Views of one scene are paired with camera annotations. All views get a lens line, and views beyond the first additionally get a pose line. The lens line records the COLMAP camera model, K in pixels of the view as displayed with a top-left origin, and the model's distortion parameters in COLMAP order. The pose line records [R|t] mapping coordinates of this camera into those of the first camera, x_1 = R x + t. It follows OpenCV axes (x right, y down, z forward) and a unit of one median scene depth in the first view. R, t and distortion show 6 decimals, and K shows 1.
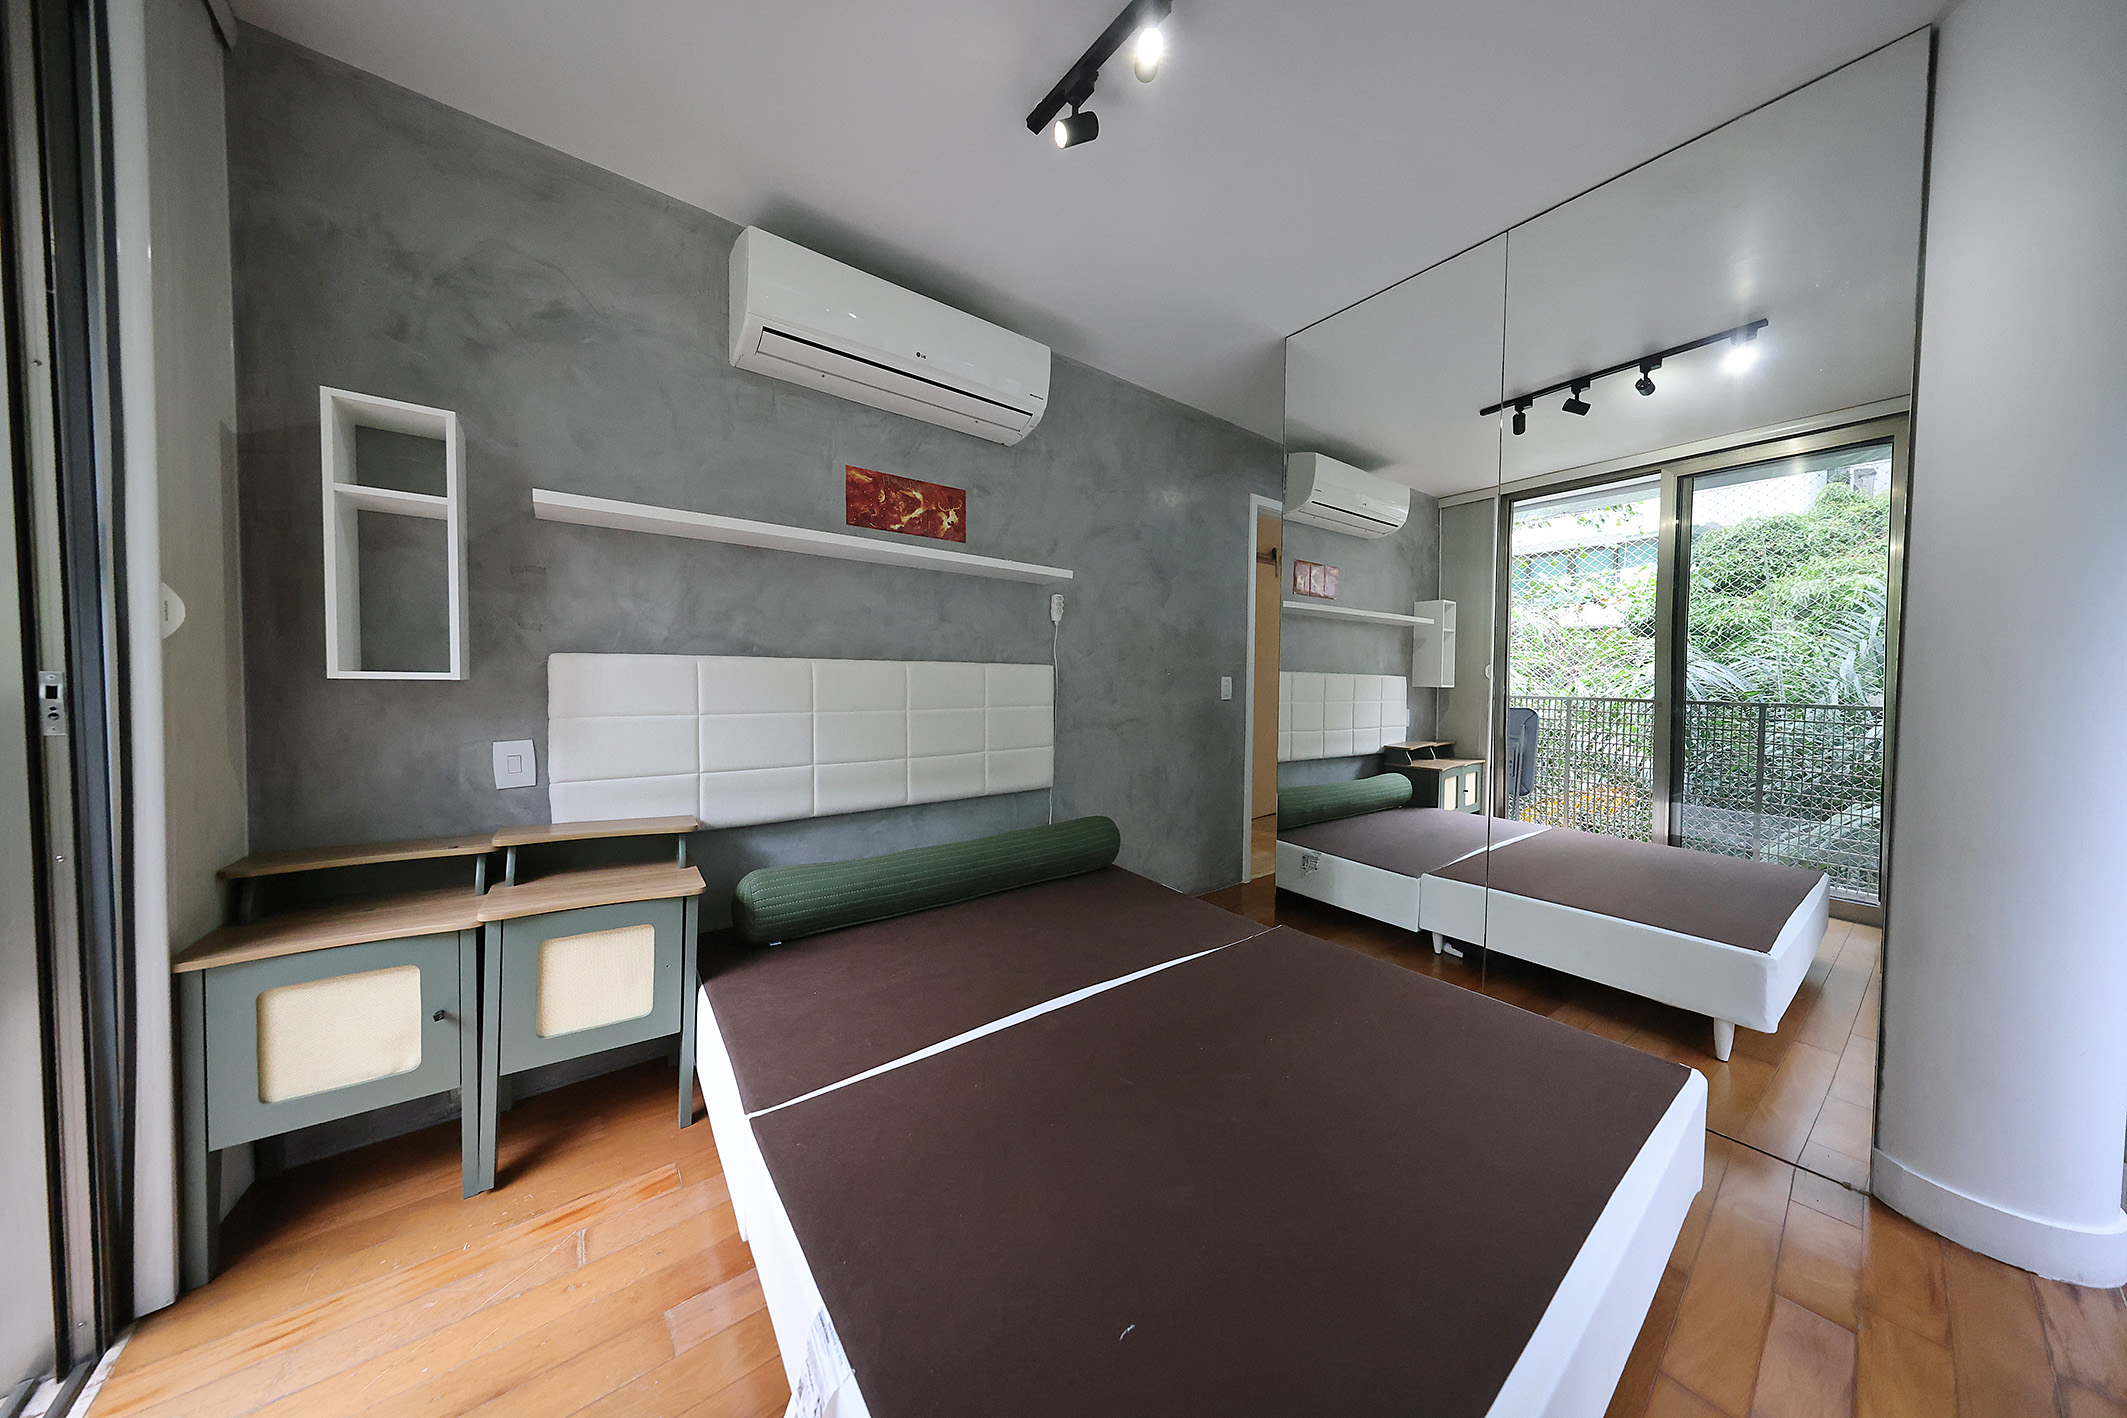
lens RADIAL K [[625.0, 0, 1058.3], [0, 625.0, 703.3], [0, 0, 1]] dist [-0.000057, -0.000008]
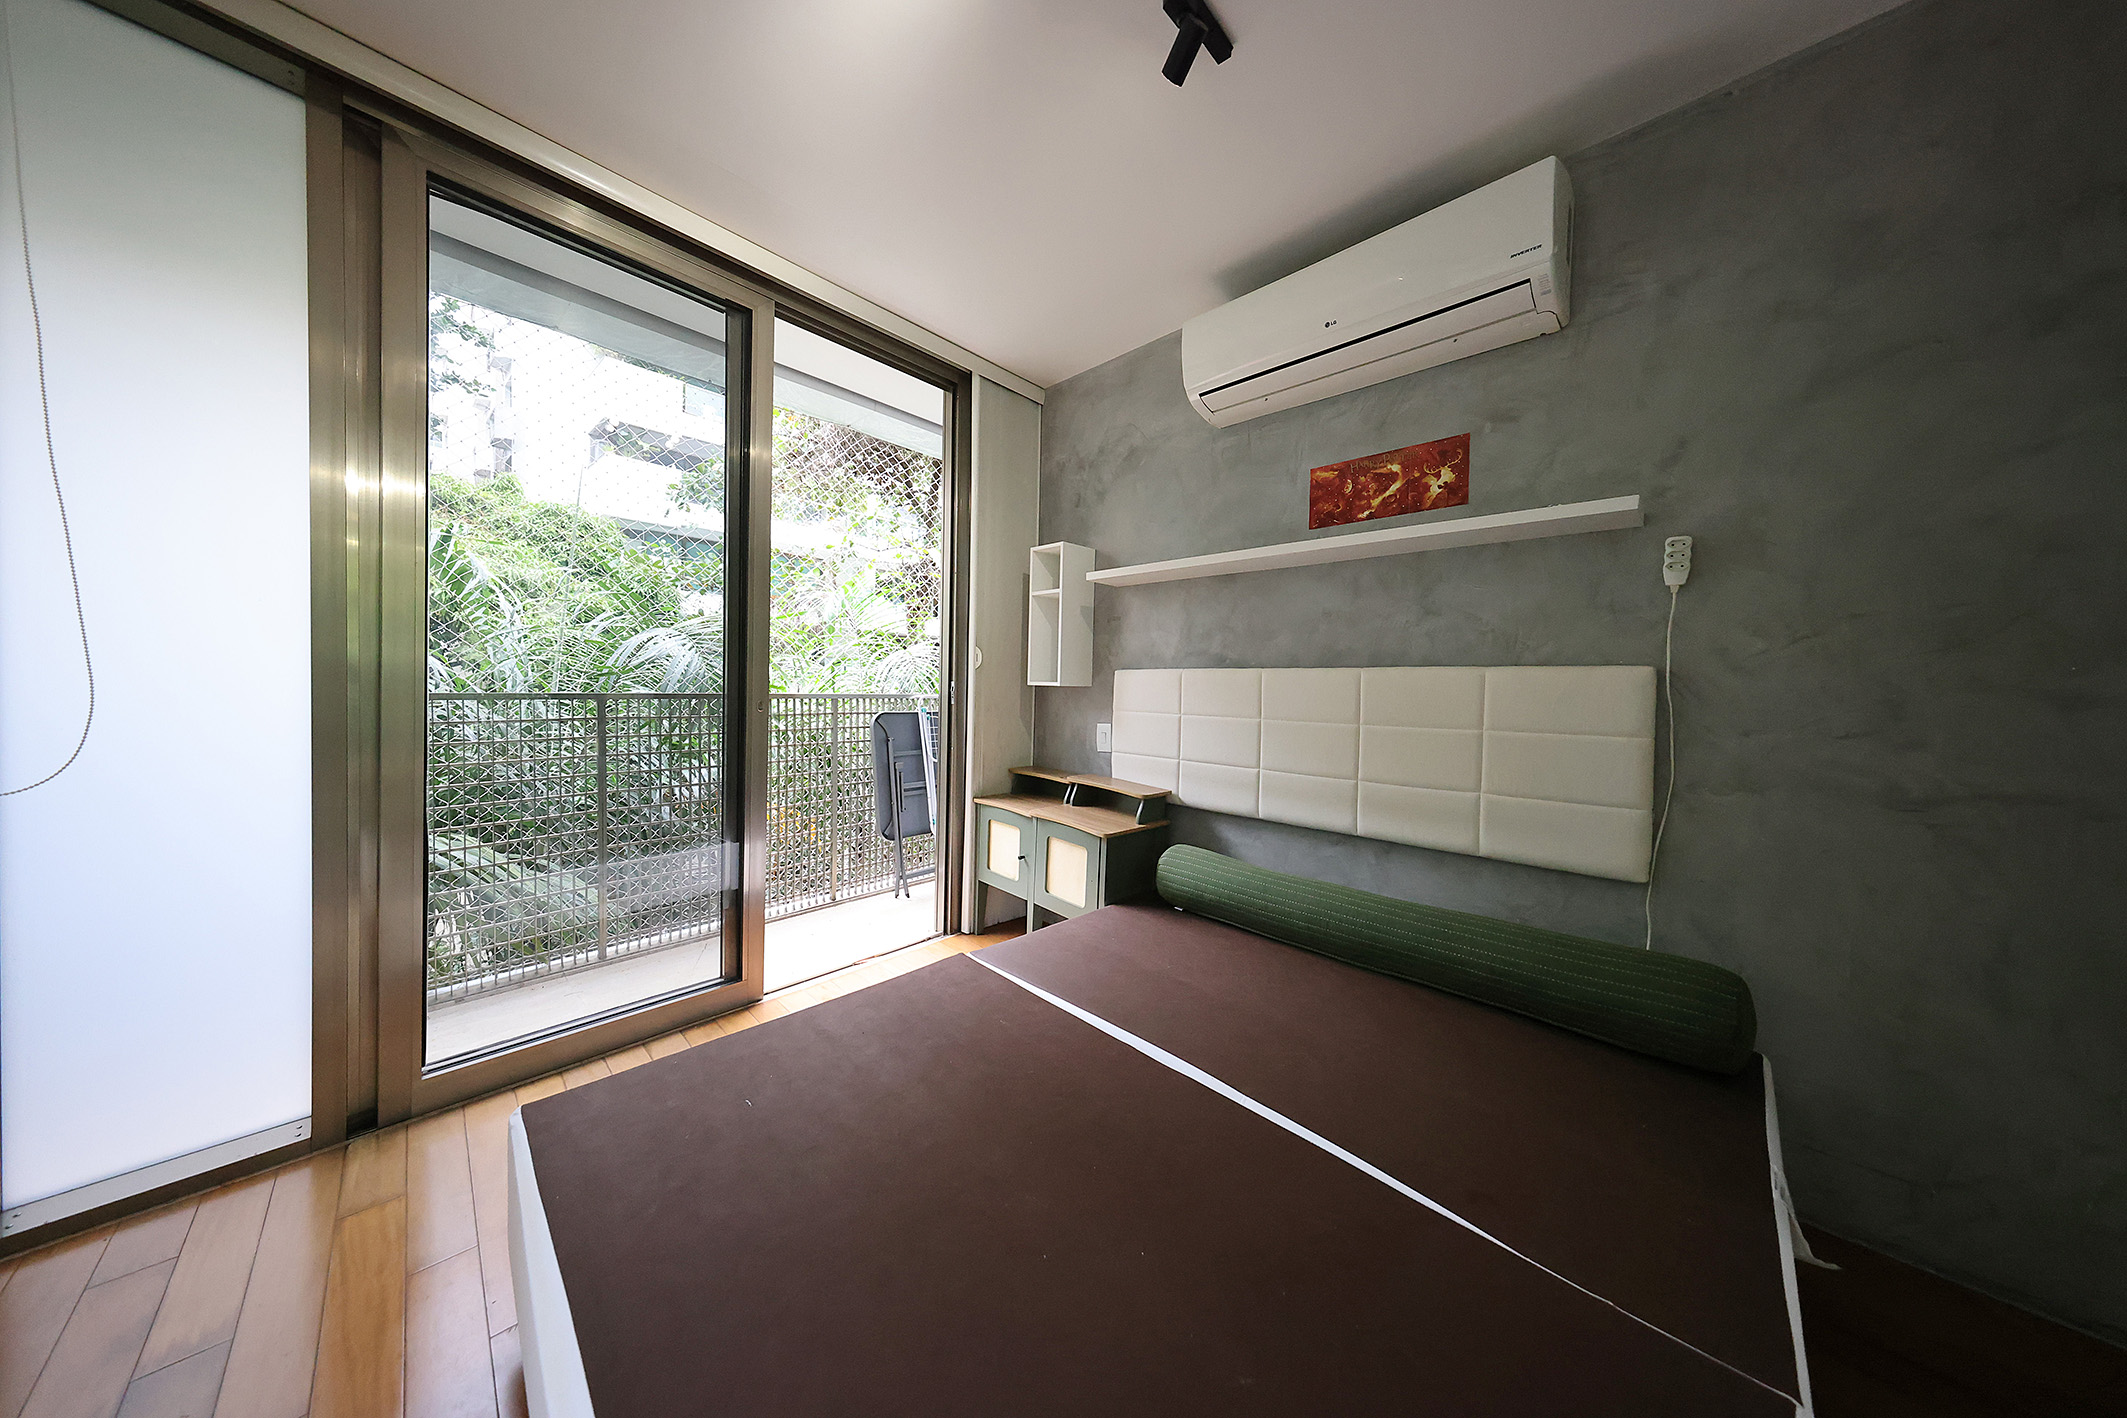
lens RADIAL K [[634.8, 0, 1069.5], [0, 634.8, 694.8], [0, 0, 1]] dist [0.000285, -0.000005]
pose [[0.153979, 0.009820, -0.988025, 0.567161], [-0.051308, 0.998681, 0.001930, -0.011061], [0.986741, 0.050396, 0.154280, 0.476090]]
